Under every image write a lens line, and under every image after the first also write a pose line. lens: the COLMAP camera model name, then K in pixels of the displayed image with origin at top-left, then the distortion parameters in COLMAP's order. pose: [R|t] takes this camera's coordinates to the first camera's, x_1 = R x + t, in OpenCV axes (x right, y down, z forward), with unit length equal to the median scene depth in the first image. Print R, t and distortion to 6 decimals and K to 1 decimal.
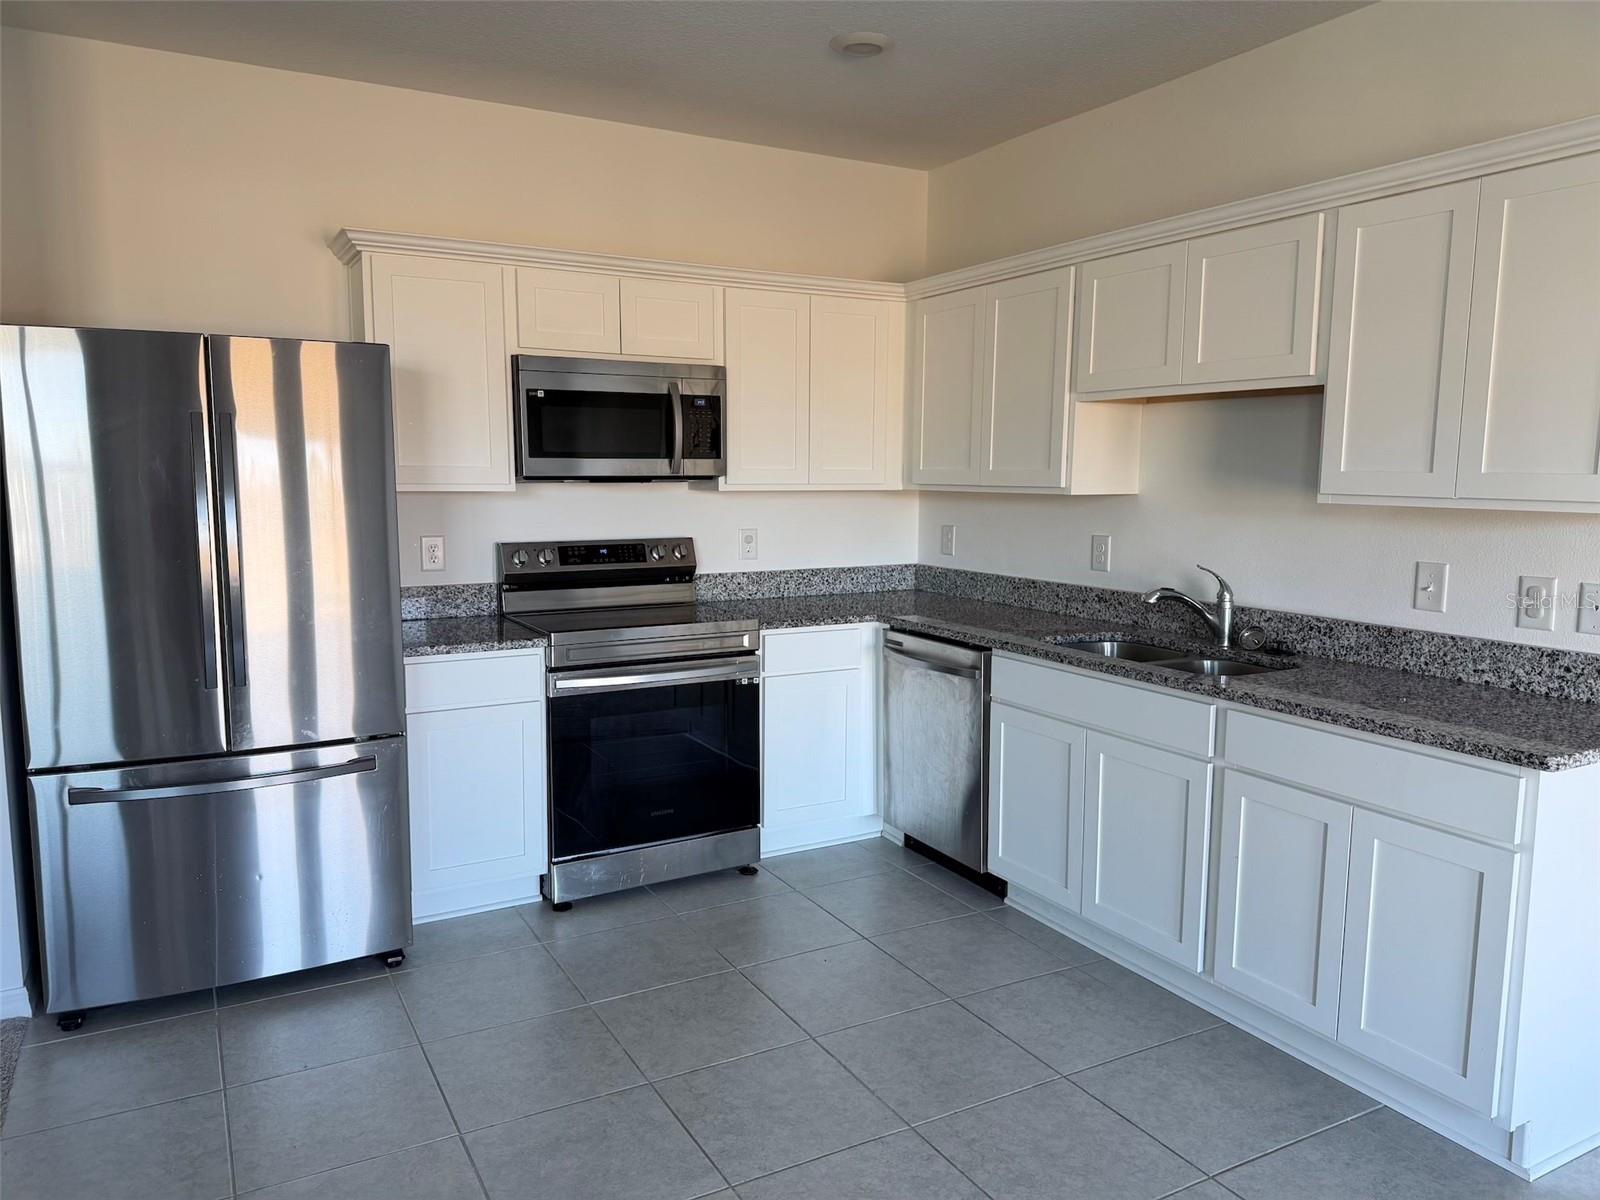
lens RADIAL K [[1109.5, 0, 800.4], [0, 1109.5, 600.9], [0, 0, 1]] dist [-0.004899, -0.011350]
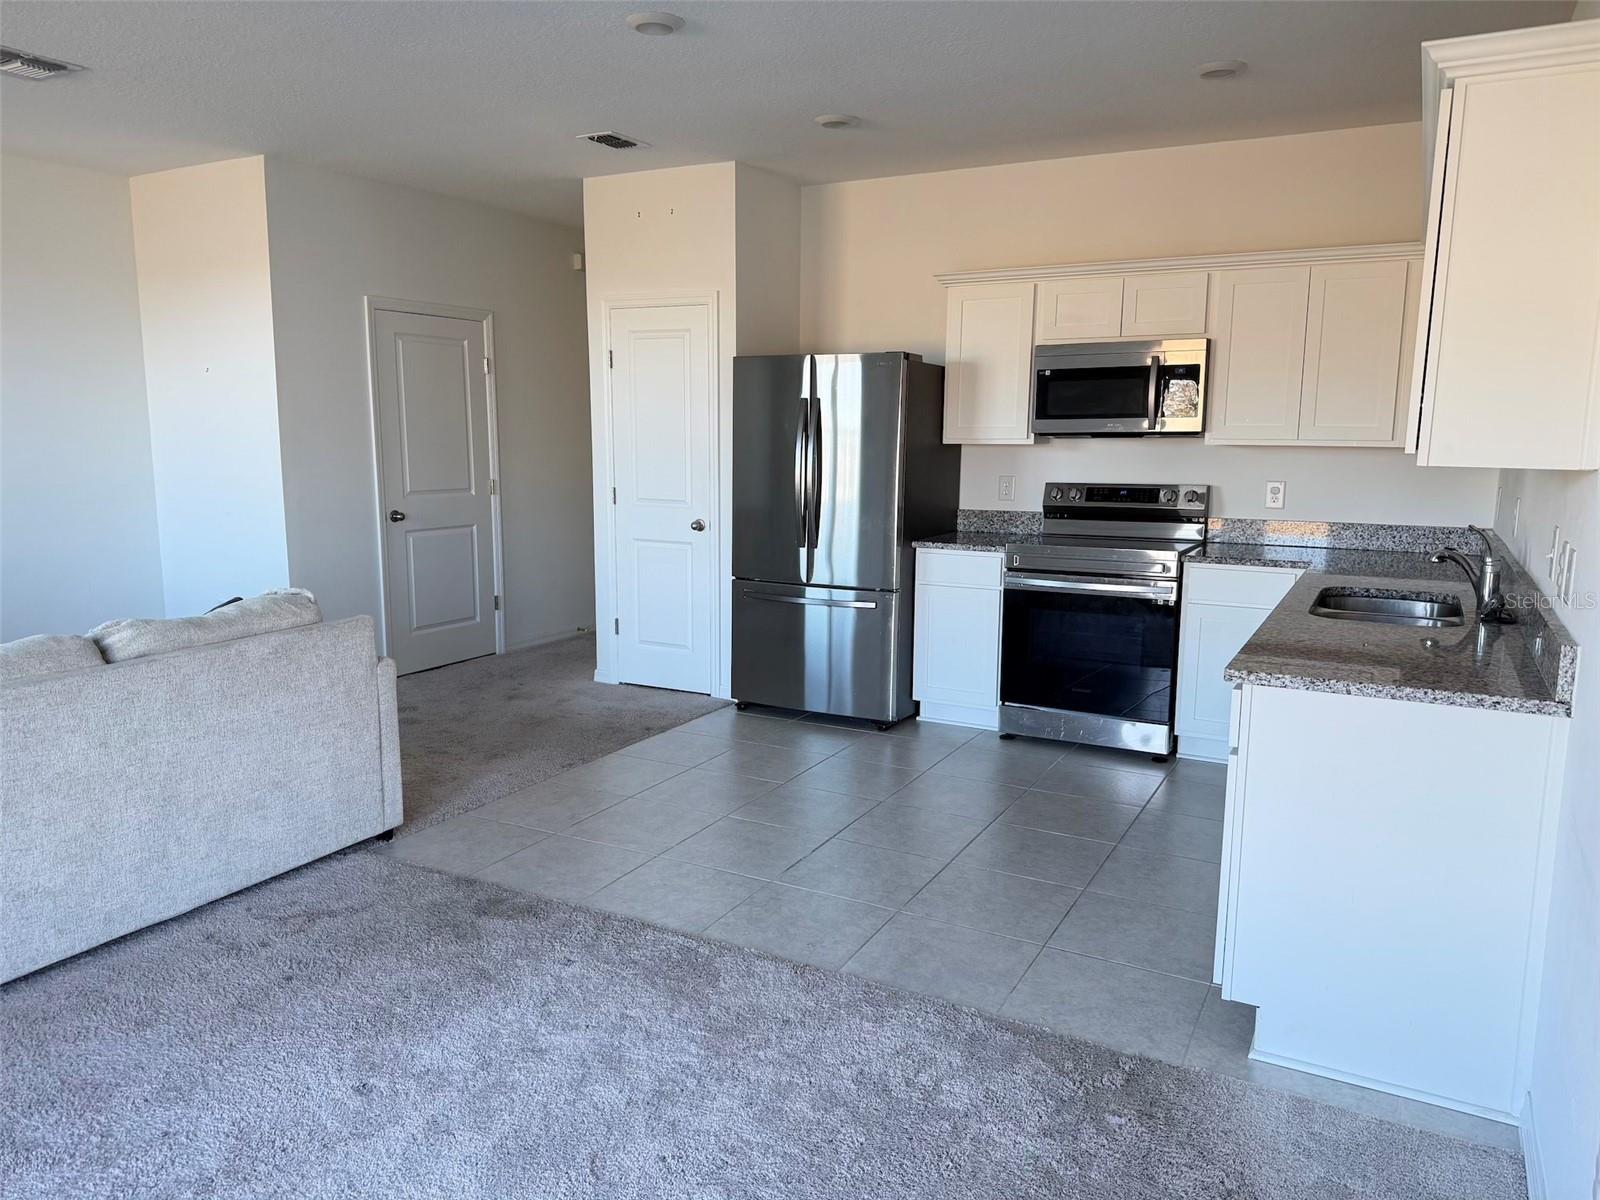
lens RADIAL K [[1109.5, 0, 731.1], [0, 1109.5, 609.1], [0, 0, 1]] dist [-0.004899, -0.011350]
pose [[0.492901, 0.132044, -0.860008, 0.623226], [-0.099584, 0.990484, 0.095002, 0.009738], [0.864368, 0.038817, 0.501360, -0.016264]]
